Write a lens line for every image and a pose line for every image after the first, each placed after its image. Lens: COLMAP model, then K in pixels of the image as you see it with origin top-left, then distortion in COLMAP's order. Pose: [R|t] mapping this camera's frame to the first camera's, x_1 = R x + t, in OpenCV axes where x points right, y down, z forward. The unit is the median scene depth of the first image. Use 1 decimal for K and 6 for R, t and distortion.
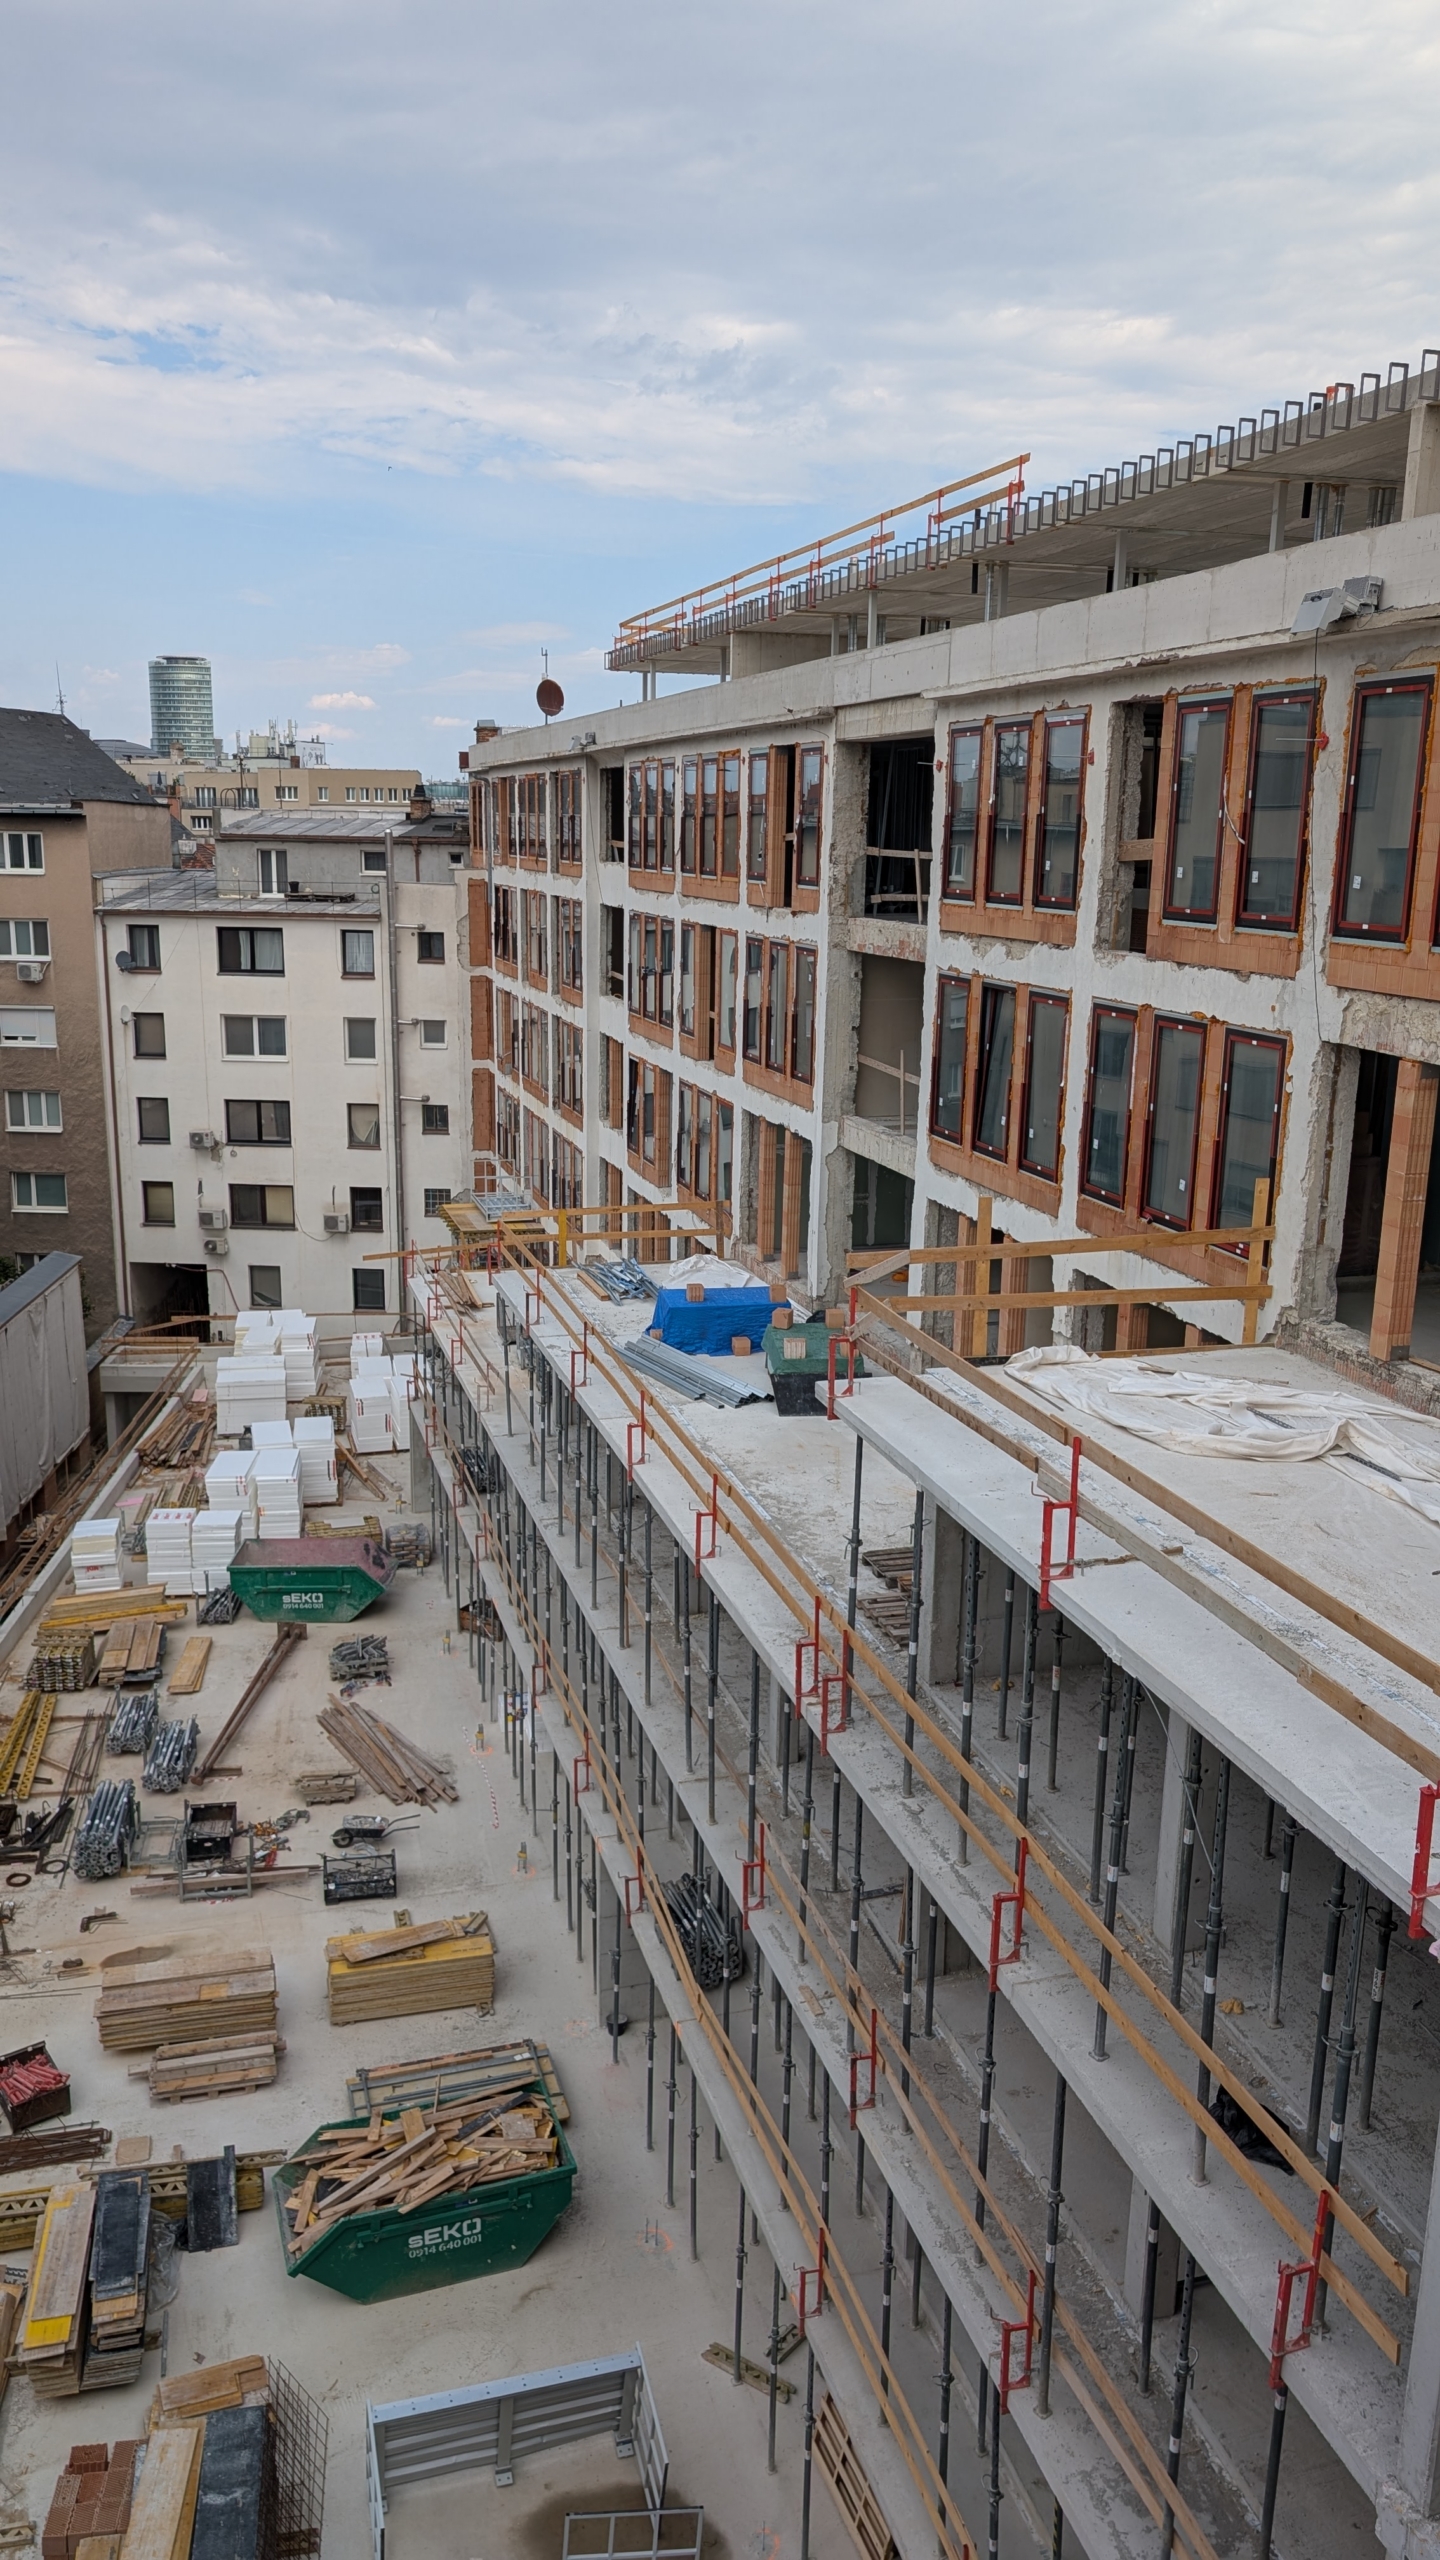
lens RADIAL K [[1878.2, 0, 719.9], [0, 1878.2, 1280.8], [0, 0, 1]] dist [0.007023, -0.000765]
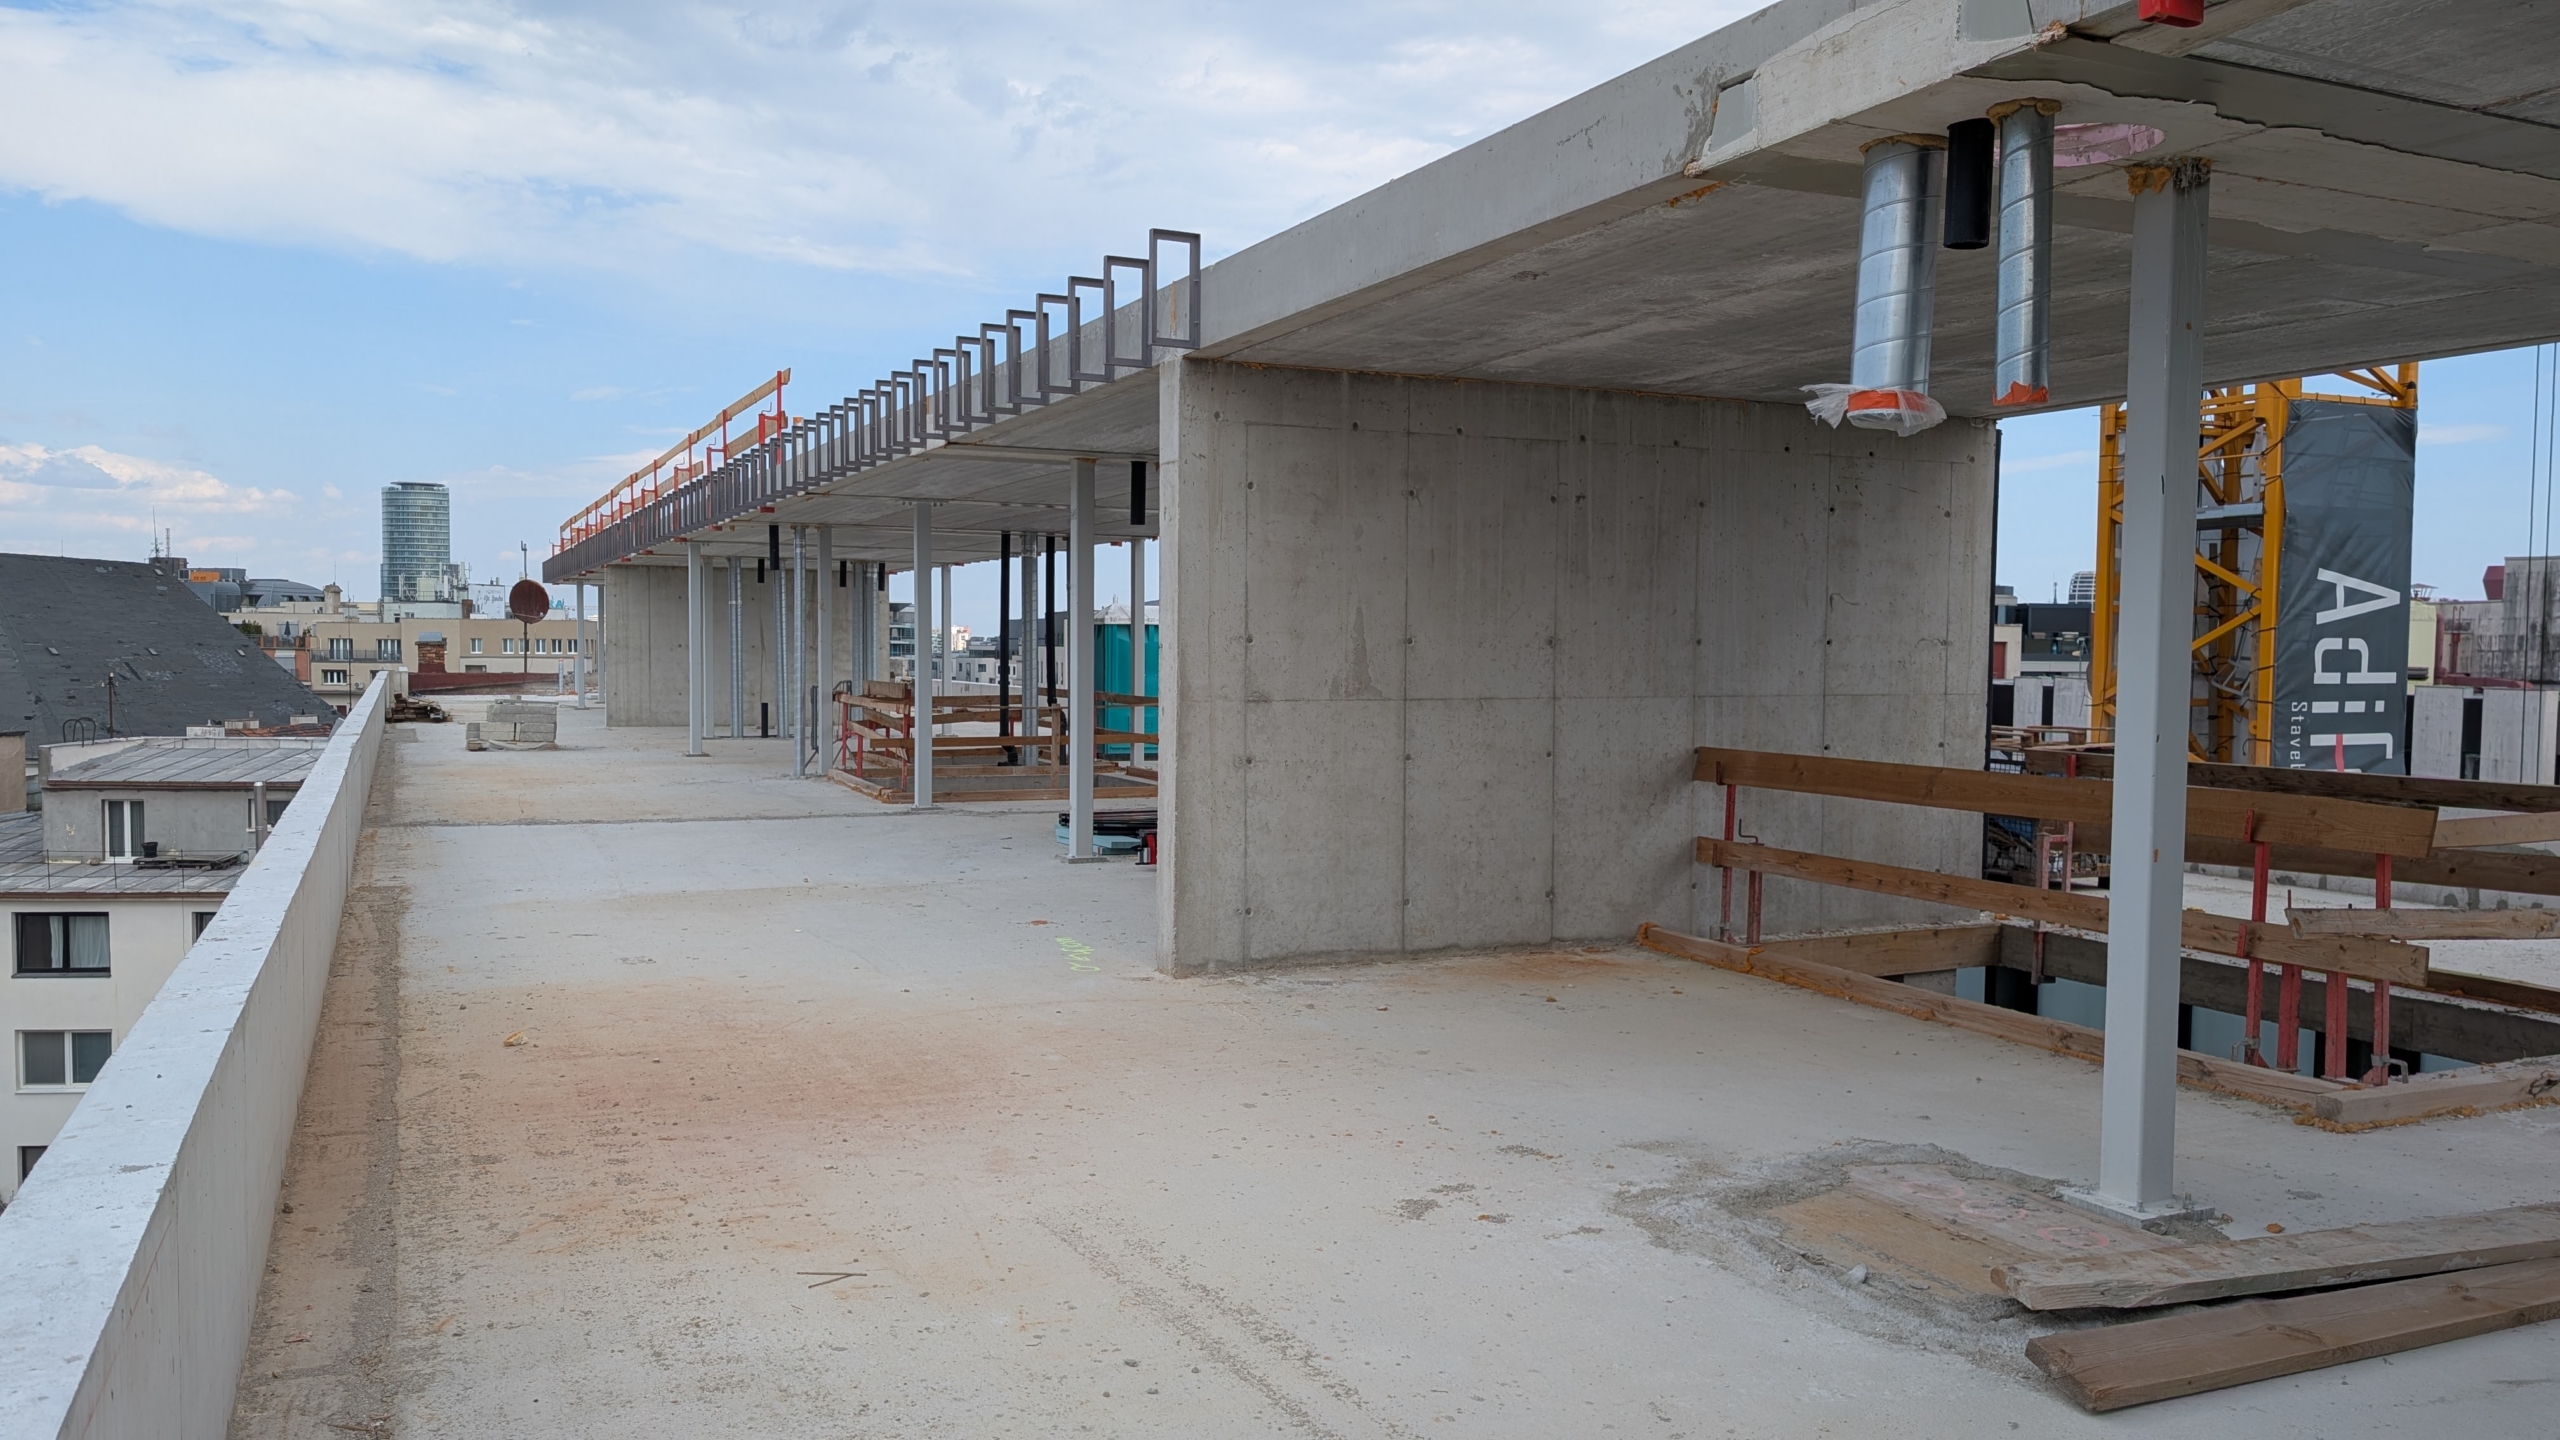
lens RADIAL K [[1878.2, 0, 1276.6], [0, 1878.2, 724.1], [0, 0, 1]] dist [0.007023, -0.000765]
pose [[0.988630, -0.012489, 0.149852, 0.106130], [0.041038, 0.981123, -0.188978, -0.098190], [-0.144663, 0.192979, 0.970480, 0.195632]]
